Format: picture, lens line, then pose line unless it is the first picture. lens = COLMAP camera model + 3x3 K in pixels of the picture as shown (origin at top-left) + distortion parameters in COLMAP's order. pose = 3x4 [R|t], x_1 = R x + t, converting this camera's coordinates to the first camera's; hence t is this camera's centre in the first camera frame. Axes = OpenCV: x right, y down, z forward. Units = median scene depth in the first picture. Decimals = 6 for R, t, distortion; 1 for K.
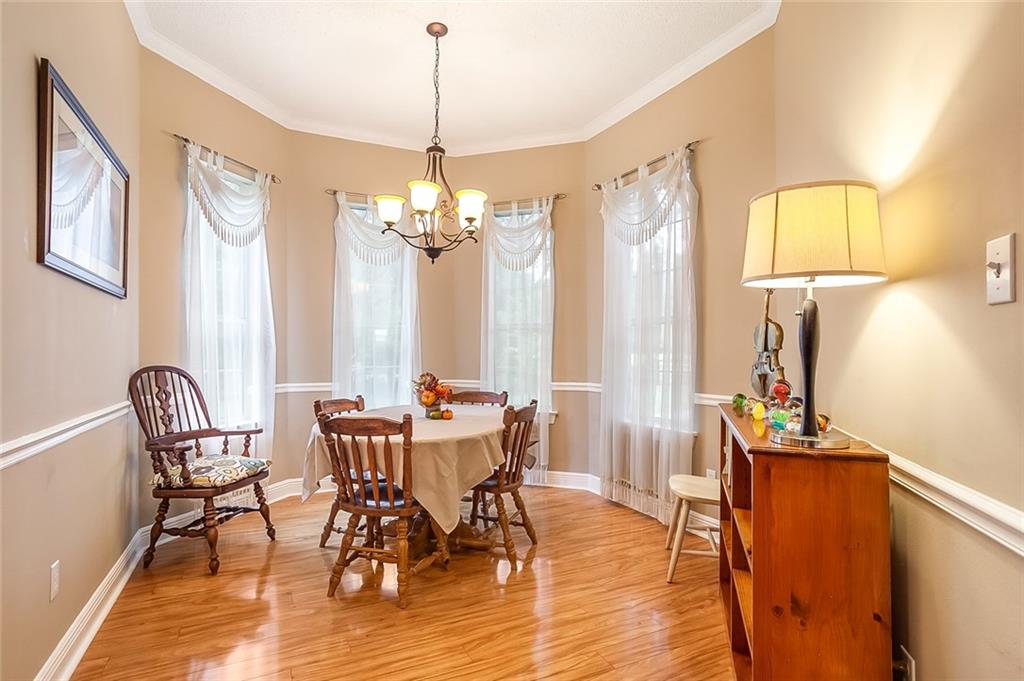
lens RADIAL K [[500.0, 0, 509.0], [0, 500.0, 342.3], [0, 0, 1]] dist [-0.064264, 0.041794]
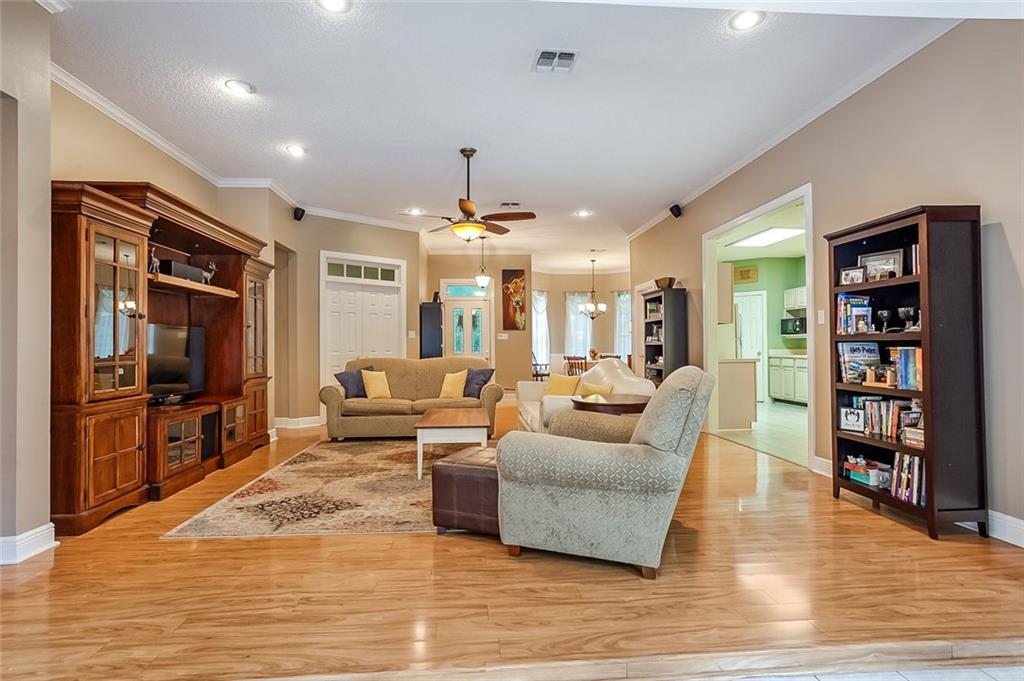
lens RADIAL K [[500.0, 0, 509.0], [0, 500.0, 342.3], [0, 0, 1]] dist [-0.064264, 0.041794]
pose [[0.922626, -0.007073, -0.385632, 0.728577], [0.010155, 0.999931, 0.005957, -0.018681], [0.385563, -0.009412, 0.922633, -2.792068]]
